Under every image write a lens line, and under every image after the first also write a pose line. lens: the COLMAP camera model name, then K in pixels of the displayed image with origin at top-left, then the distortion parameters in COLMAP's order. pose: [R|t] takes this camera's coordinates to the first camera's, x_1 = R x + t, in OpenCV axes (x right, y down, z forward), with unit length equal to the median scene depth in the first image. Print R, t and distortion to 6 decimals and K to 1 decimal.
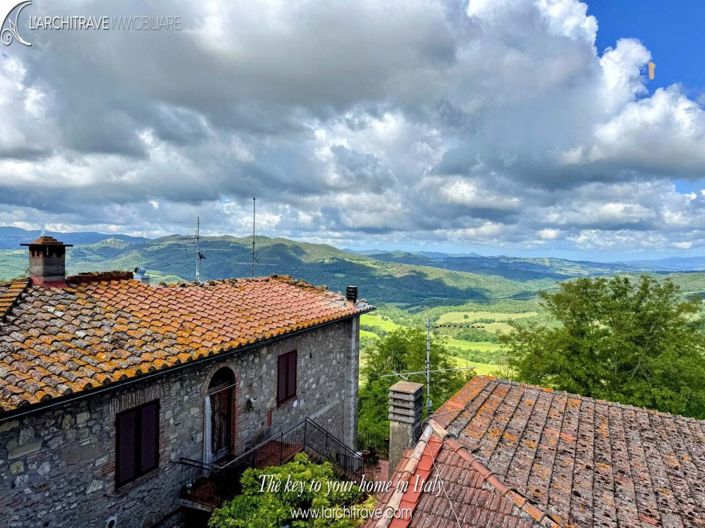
lens RADIAL K [[481.6, 0, 332.0], [0, 481.6, 262.1], [0, 0, 1]] dist [0.002221, -0.020436]
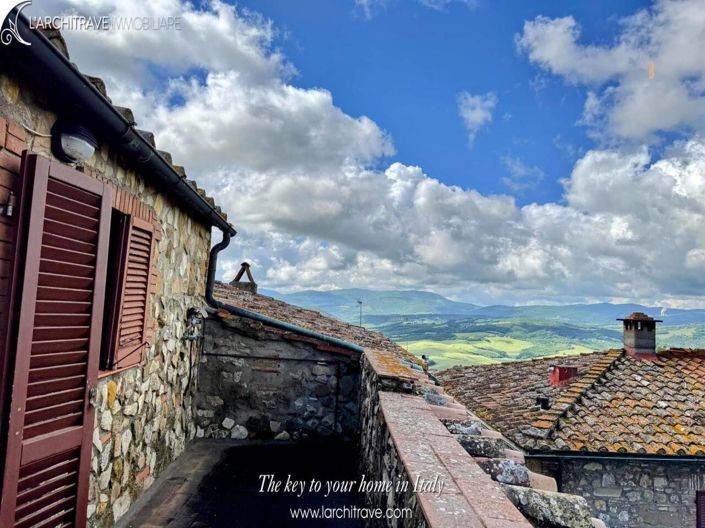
lens RADIAL K [[481.6, 0, 332.0], [0, 481.6, 262.1], [0, 0, 1]] dist [0.002221, -0.020436]
pose [[0.399621, -0.084654, -0.912763, 0.185804], [-0.060392, 0.991132, -0.118363, 0.007083], [0.914689, 0.102424, 0.390965, -0.123352]]
